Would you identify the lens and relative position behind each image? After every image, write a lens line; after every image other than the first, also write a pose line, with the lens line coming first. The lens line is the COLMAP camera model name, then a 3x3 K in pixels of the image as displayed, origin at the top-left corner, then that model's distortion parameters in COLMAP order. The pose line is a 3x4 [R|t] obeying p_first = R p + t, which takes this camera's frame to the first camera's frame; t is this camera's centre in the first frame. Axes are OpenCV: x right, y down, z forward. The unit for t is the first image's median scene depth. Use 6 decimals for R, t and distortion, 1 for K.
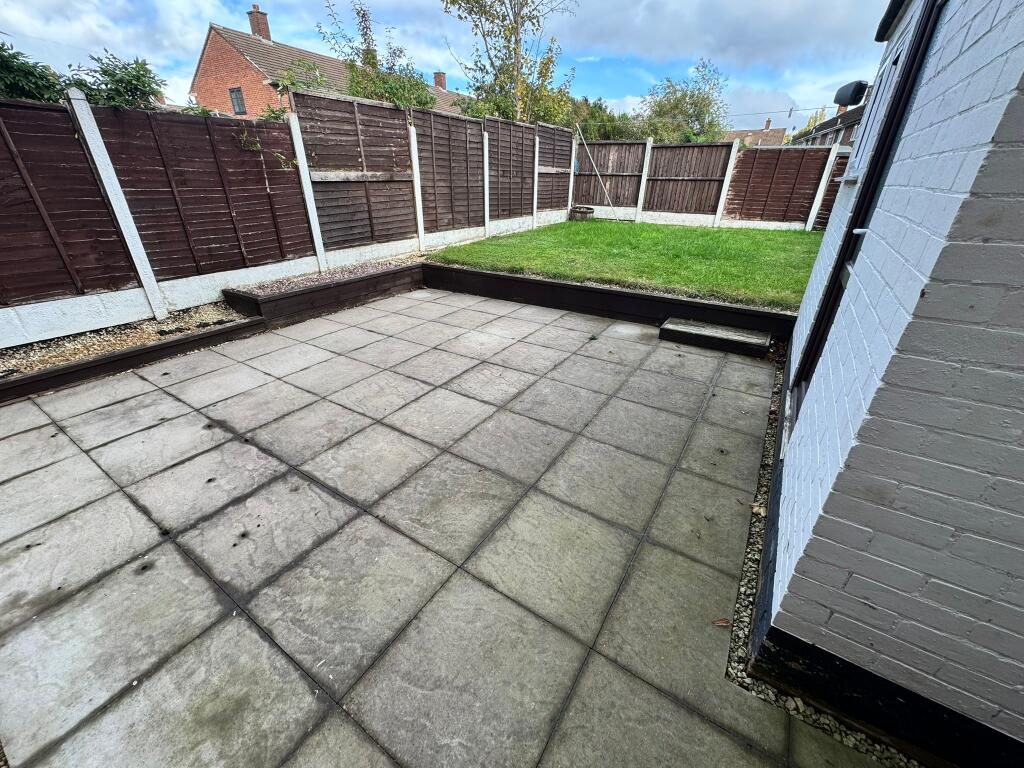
lens RADIAL K [[408.0, 0, 511.5], [0, 408.0, 384.5], [0, 0, 1]] dist [-0.001383, 0.000193]
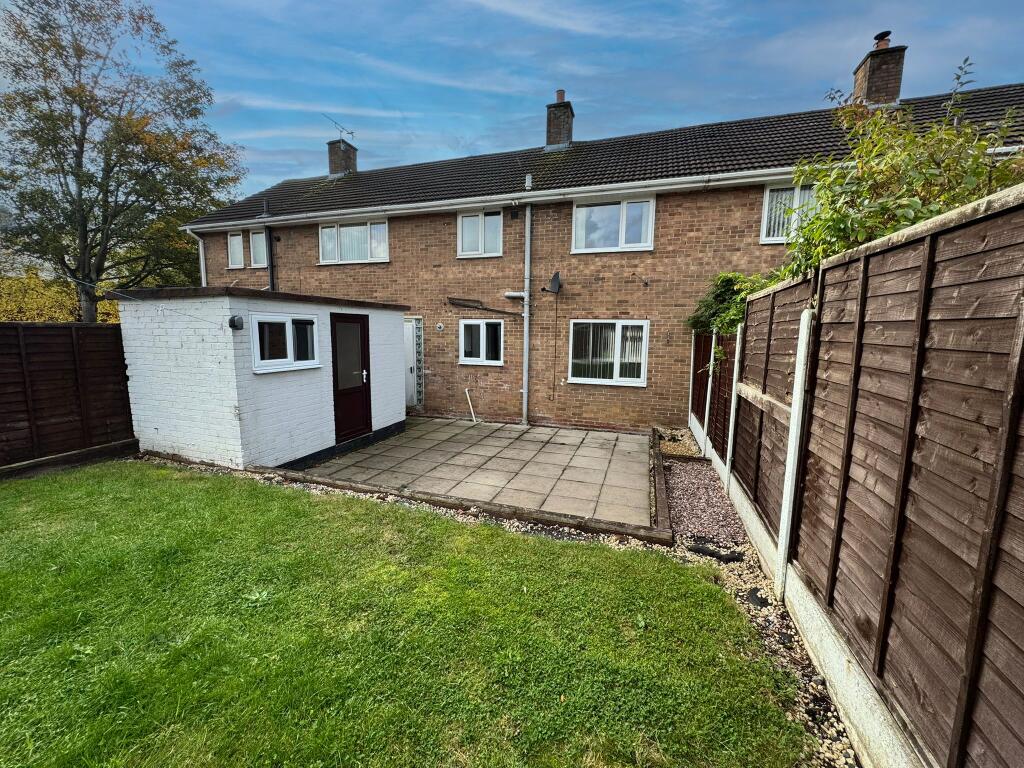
lens RADIAL K [[408.0, 0, 511.5], [0, 408.0, 384.5], [0, 0, 1]] dist [-0.001383, 0.000193]
pose [[-0.967762, 0.012841, -0.251538, 0.265737], [-0.130587, 0.828396, 0.544708, -1.538717], [0.215368, 0.559996, -0.800013, 2.649368]]
